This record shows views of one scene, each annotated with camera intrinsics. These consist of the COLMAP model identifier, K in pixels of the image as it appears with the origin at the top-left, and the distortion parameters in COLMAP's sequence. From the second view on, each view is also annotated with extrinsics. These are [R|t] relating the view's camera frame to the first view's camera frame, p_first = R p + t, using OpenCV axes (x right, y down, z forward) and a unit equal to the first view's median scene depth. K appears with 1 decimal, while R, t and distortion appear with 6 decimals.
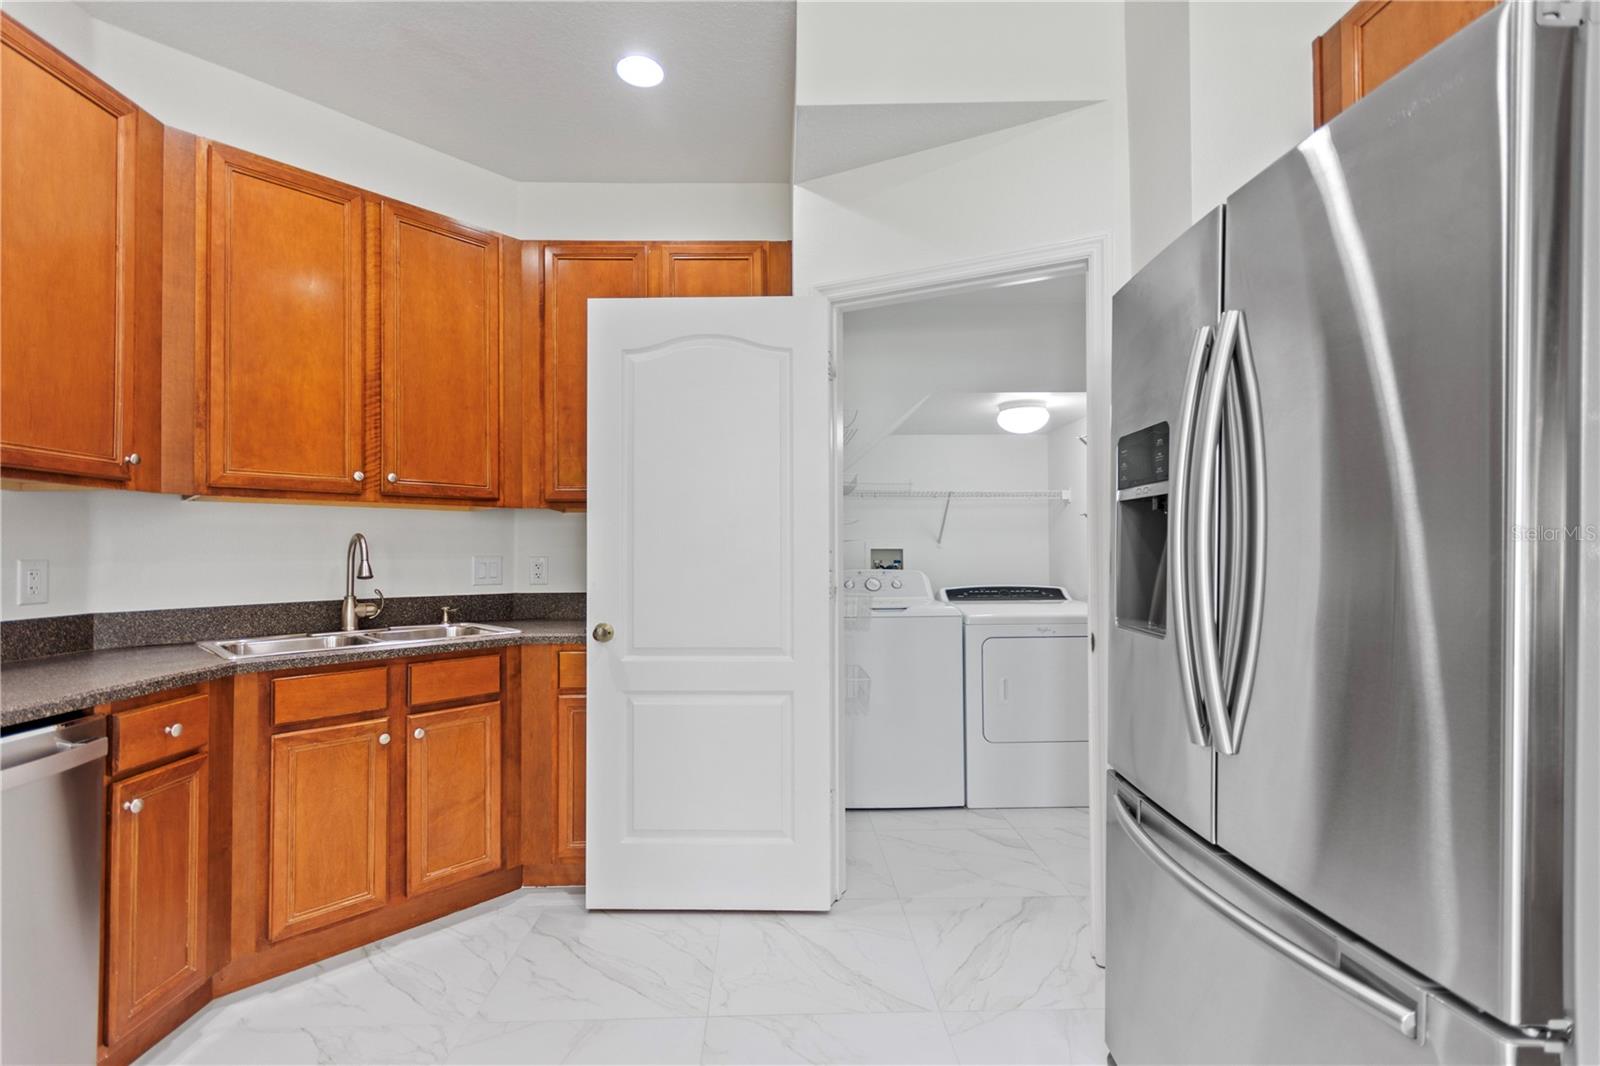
lens RADIAL K [[699.7, 0, 800.9], [0, 699.7, 552.7], [0, 0, 1]] dist [0.000560, 0.000096]
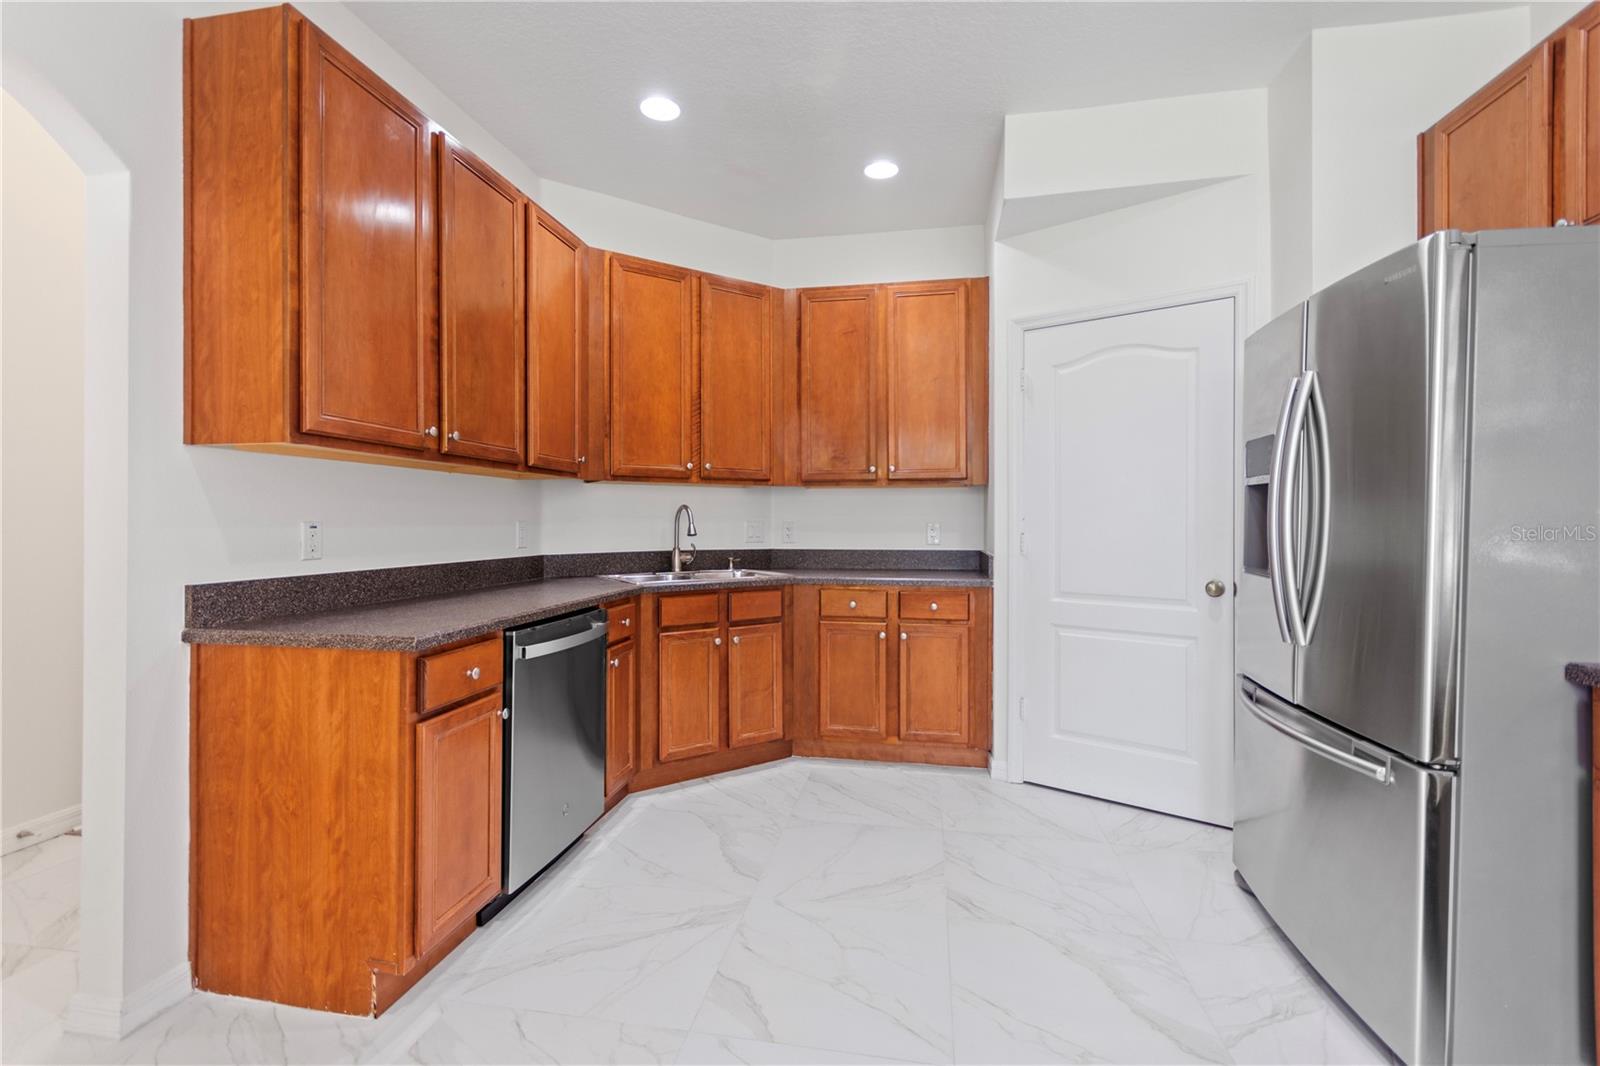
lens RADIAL K [[717.6, 0, 799.2], [0, 717.6, 520.7], [0, 0, 1]] dist [0.003367, 0.000341]
pose [[0.977711, 0.006933, -0.209841, -0.092126], [-0.006934, 0.999976, 0.000727, 0.003097], [0.209841, 0.000744, 0.977735, -0.443938]]
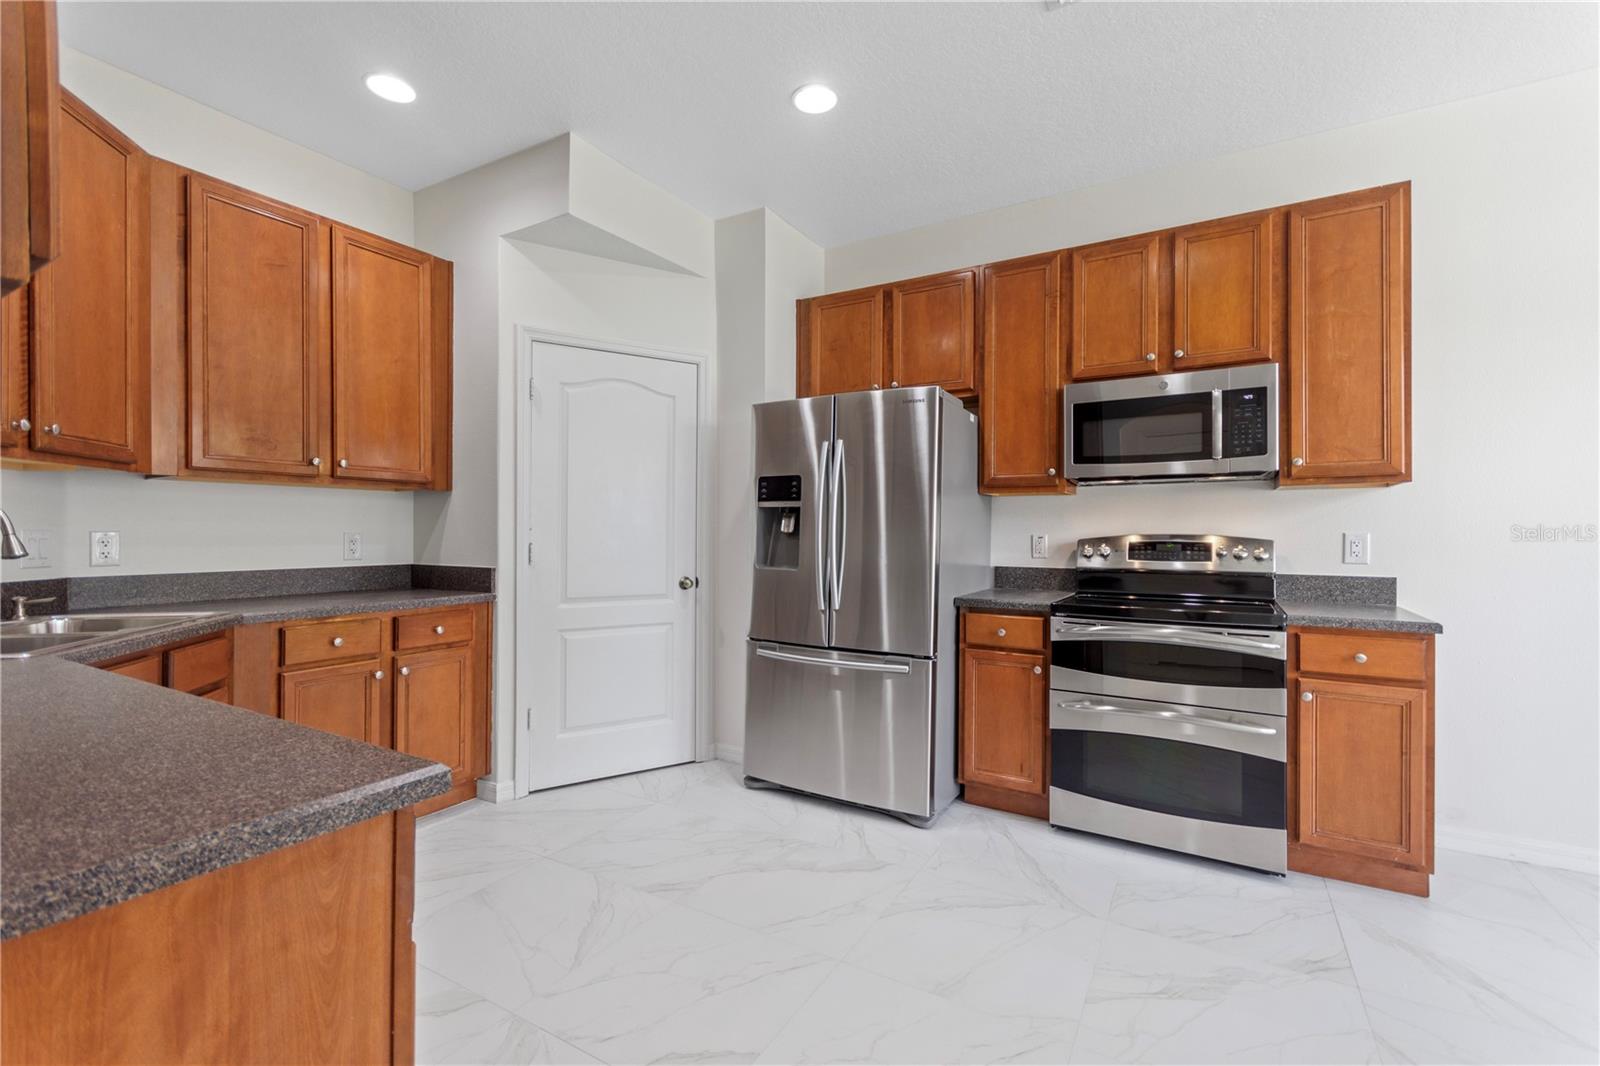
lens RADIAL K [[703.2, 0, 800.0], [0, 703.2, 533.0], [0, 0, 1]] dist [0.002995, 0.000233]
pose [[0.531282, 0.007212, 0.847164, -0.868412], [-0.006275, 0.999970, -0.004577, 0.008416], [-0.847172, -0.002884, 0.531311, -0.142278]]
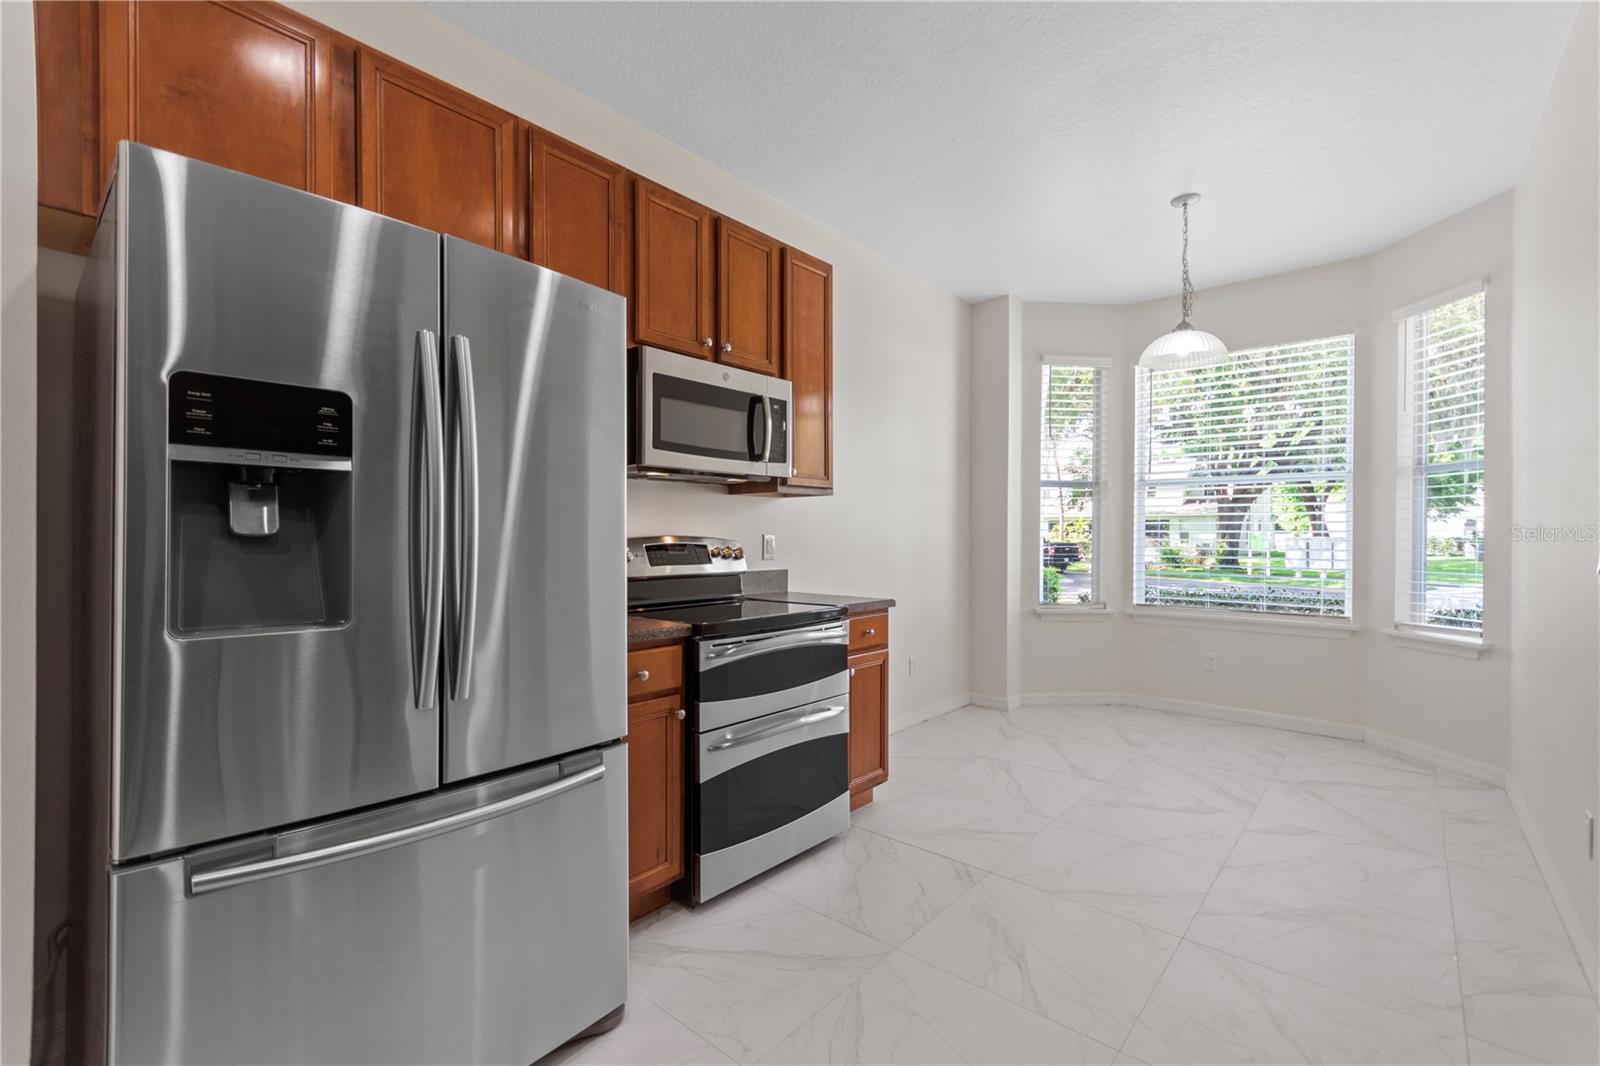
lens RADIAL K [[703.2, 0, 800.0], [0, 703.2, 533.0], [0, 0, 1]] dist [0.002995, 0.000233]
pose [[-0.740680, 0.004109, 0.671846, -0.325454], [-0.000074, 0.999981, -0.006198, 0.003136], [-0.671858, -0.004640, -0.740665, 0.800006]]
